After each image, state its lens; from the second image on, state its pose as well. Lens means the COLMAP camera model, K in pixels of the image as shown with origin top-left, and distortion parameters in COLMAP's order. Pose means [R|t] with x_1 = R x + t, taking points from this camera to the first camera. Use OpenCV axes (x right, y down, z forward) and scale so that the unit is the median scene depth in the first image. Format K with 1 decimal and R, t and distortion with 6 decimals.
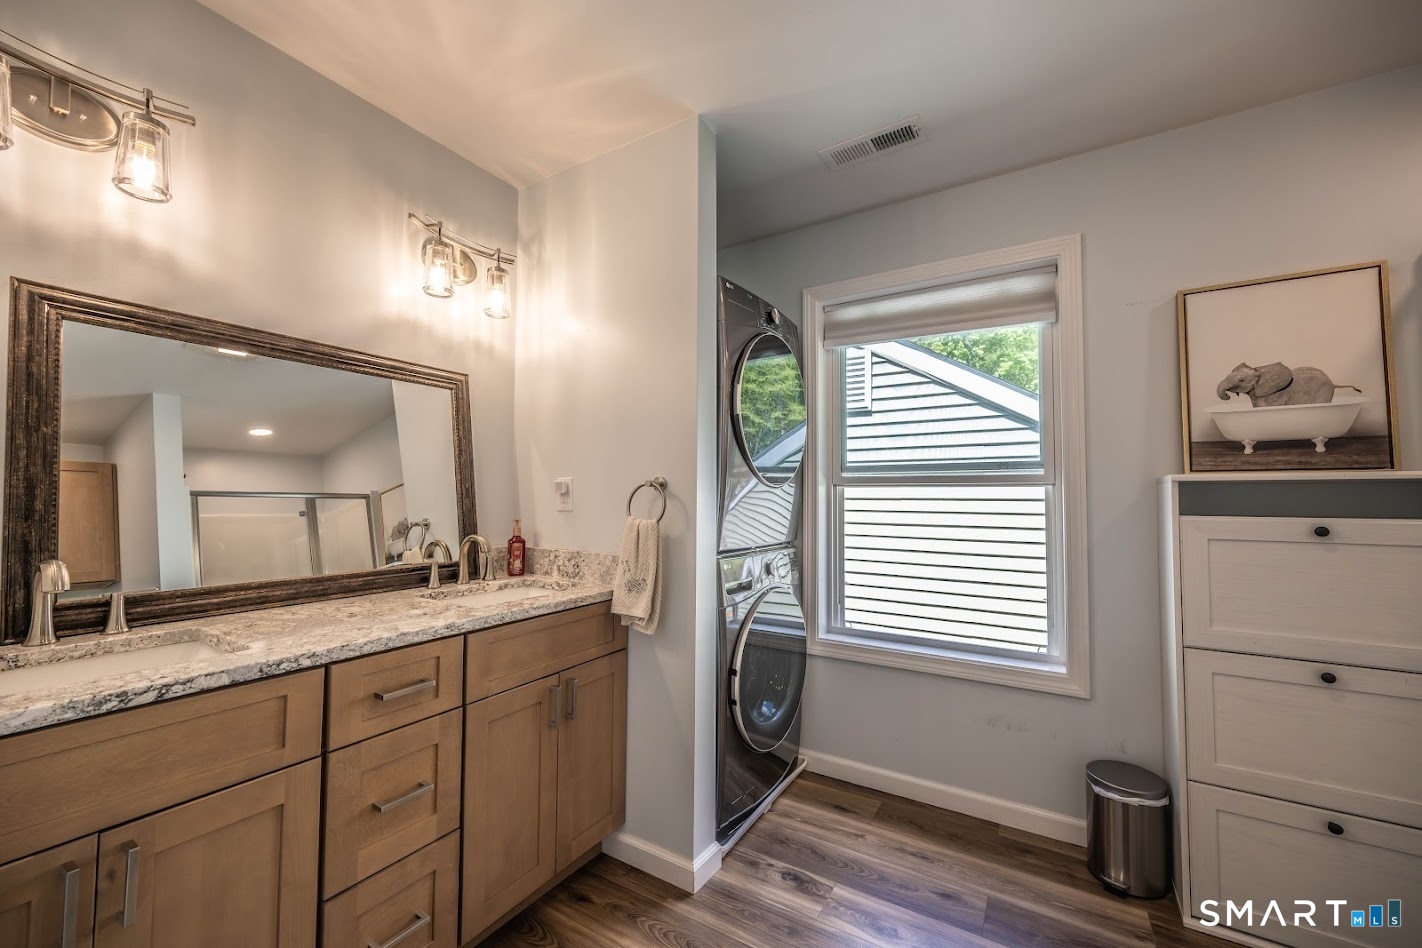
lens RADIAL K [[567.3, 0, 711.8], [0, 567.3, 473.4], [0, 0, 1]] dist [0.002874, 0.000134]
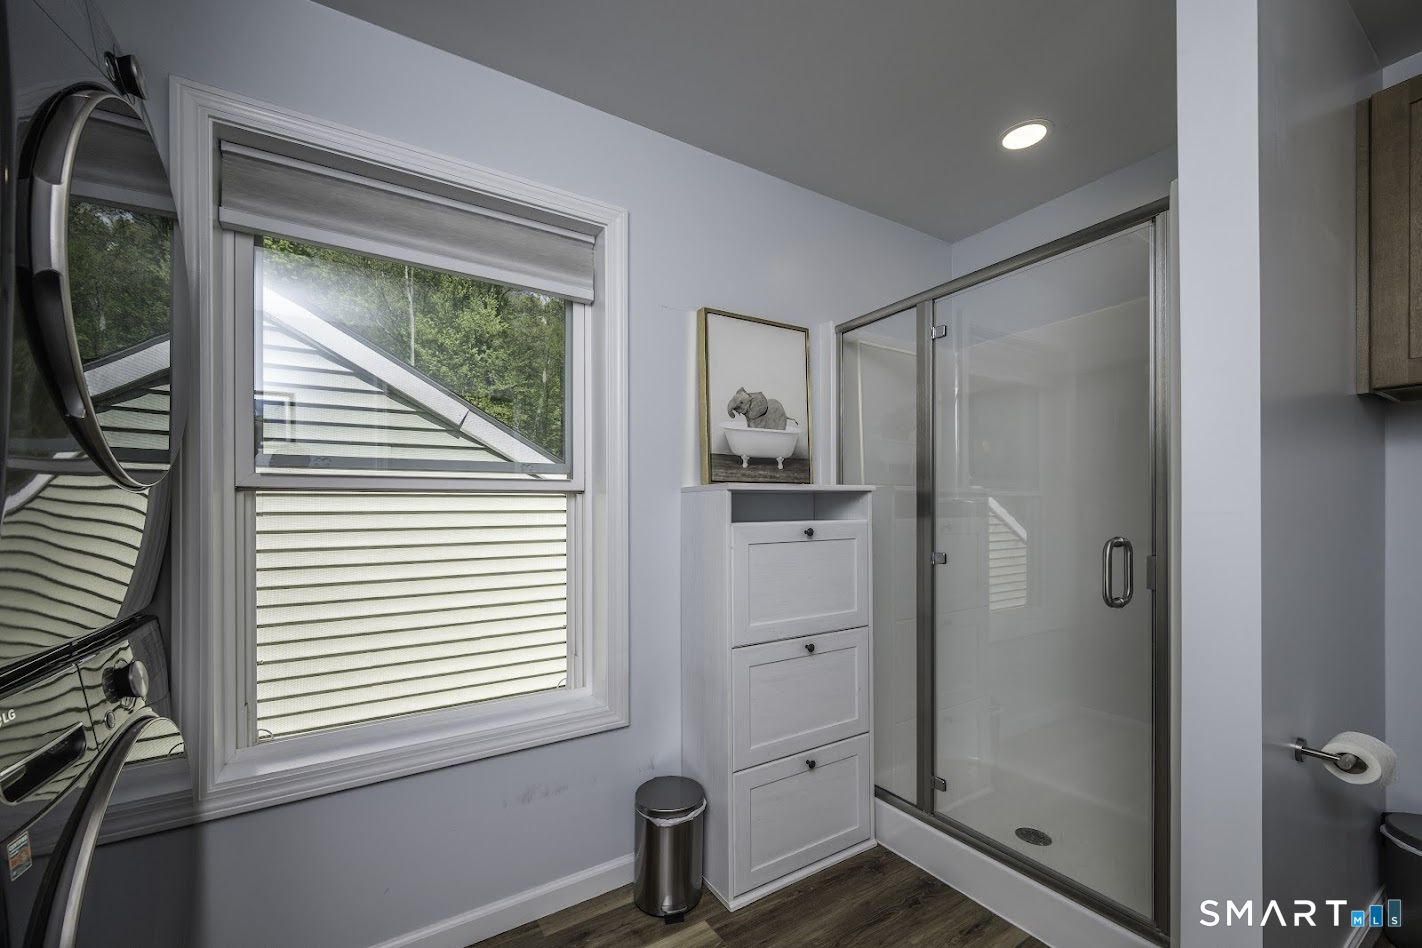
lens RADIAL K [[567.3, 0, 720.9], [0, 567.3, 512.4], [0, 0, 1]] dist [0.002874, 0.000134]
pose [[0.426272, -0.013218, 0.904498, -0.113438], [-0.026280, 0.999290, 0.026989, 0.026538], [-0.904213, -0.035275, 0.425622, 0.557697]]
